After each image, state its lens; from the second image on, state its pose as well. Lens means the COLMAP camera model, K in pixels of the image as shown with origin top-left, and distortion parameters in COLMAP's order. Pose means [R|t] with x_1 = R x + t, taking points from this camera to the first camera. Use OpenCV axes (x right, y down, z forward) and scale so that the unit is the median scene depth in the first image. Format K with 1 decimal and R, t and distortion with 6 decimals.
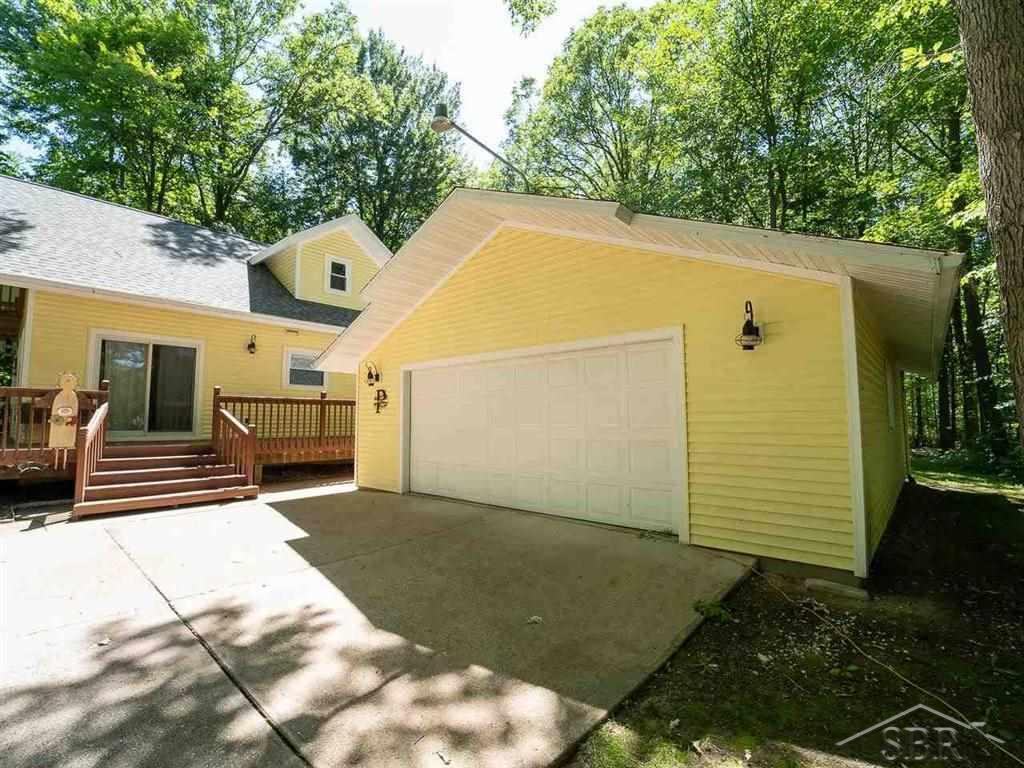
lens RADIAL K [[467.0, 0, 514.3], [0, 467.0, 382.7], [0, 0, 1]] dist [-0.018987, -0.000652]
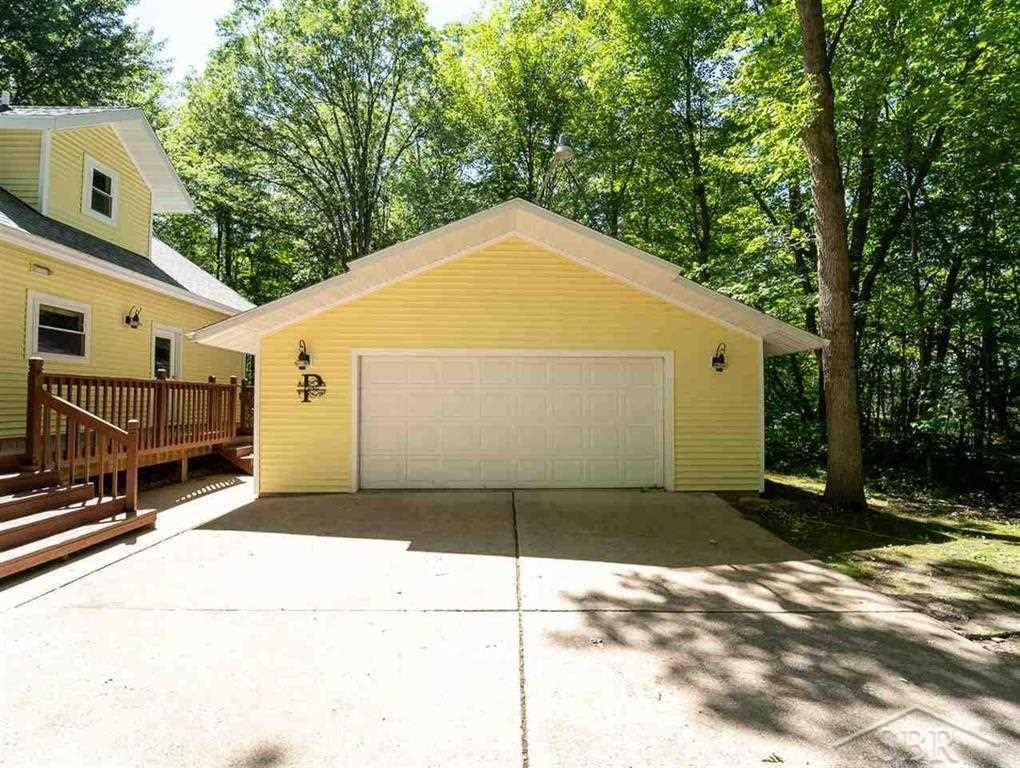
lens RADIAL K [[465.2, 0, 512.3], [0, 465.2, 382.7], [0, 0, 1]] dist [-0.018987, -0.000652]
pose [[0.707115, 0.037127, 0.706123, -1.086732], [-0.062116, 0.998022, 0.009728, -0.000118], [-0.704365, -0.050741, 0.708022, 0.275668]]
